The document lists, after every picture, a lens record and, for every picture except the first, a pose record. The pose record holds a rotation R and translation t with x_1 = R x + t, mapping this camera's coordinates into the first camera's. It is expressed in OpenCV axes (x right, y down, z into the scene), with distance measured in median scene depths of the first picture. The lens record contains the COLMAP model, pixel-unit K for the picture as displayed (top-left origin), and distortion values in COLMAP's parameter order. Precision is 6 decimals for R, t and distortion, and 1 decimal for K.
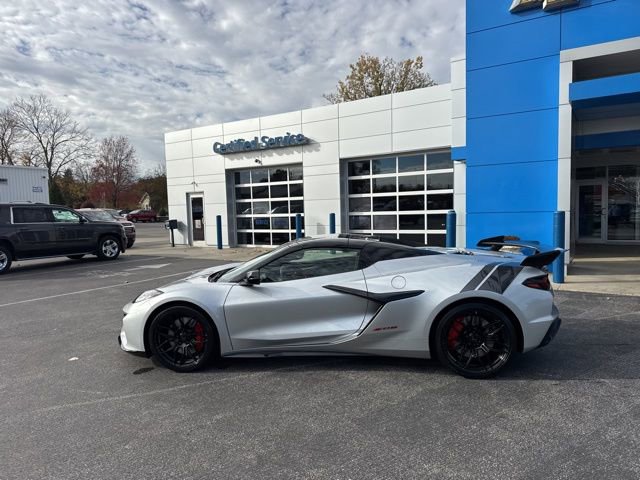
lens RADIAL K [[447.8, 0, 316.1], [0, 447.8, 245.7], [0, 0, 1]] dist [0.040771, -0.050871]
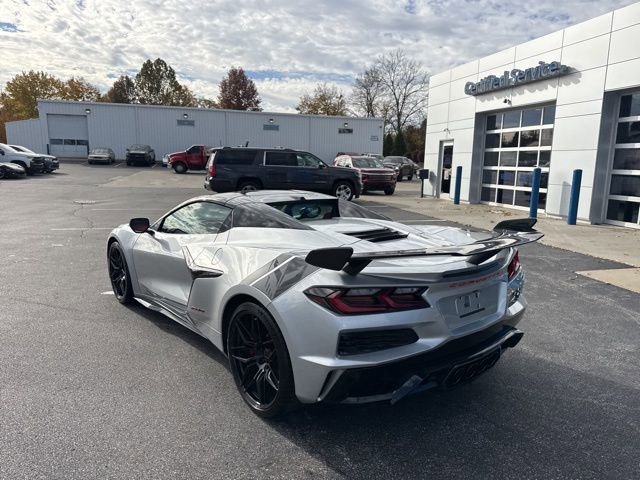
lens RADIAL K [[447.8, 0, 313.5], [0, 447.8, 244.2], [0, 0, 1]] dist [0.040771, -0.050871]
pose [[0.731629, 0.160767, -0.662475, 0.240797], [-0.089057, 0.986006, 0.140927, -0.017898], [0.675861, -0.044109, 0.735708, 0.162852]]
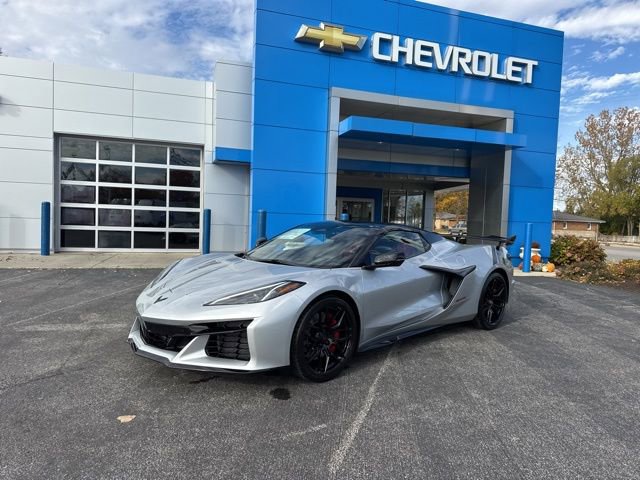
lens RADIAL K [[447.8, 0, 324.9], [0, 447.8, 244.6], [0, 0, 1]] dist [0.040771, -0.050871]
pose [[0.613600, 0.005752, 0.789596, -0.290970], [0.009838, 0.999840, -0.014928, 0.016745], [-0.789556, 0.016928, 0.613446, 0.162246]]
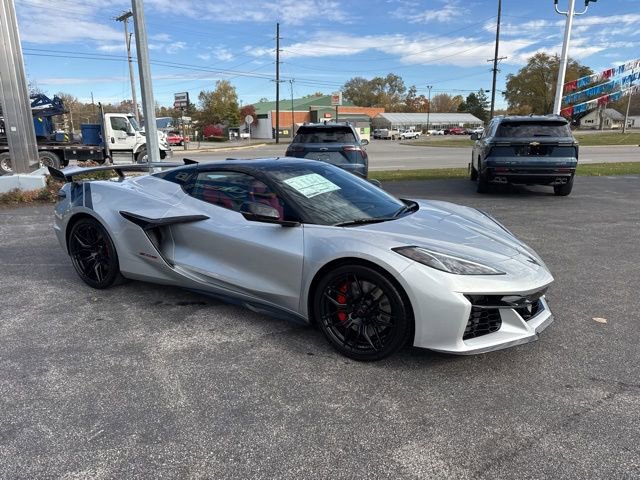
lens RADIAL K [[447.8, 0, 315.9], [0, 447.8, 248.3], [0, 0, 1]] dist [0.040771, -0.050871]
pose [[-0.924541, -0.065475, 0.375414, -0.132896], [0.059259, 0.948445, 0.311354, -0.040131], [-0.376446, 0.310106, -0.872996, 0.624695]]
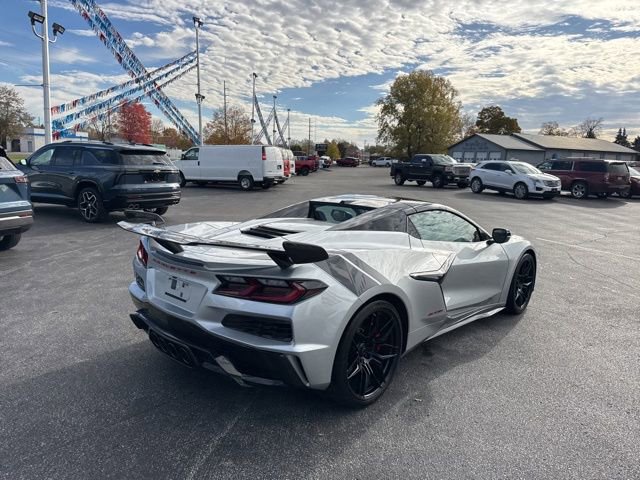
lens RADIAL K [[447.8, 0, 320.8], [0, 447.8, 246.5], [0, 0, 1]] dist [0.040771, -0.050871]
pose [[-0.568464, 0.156935, -0.807601, 0.280565], [-0.085671, 0.965009, 0.247826, -0.045689], [0.818235, 0.210068, -0.535128, 0.499644]]
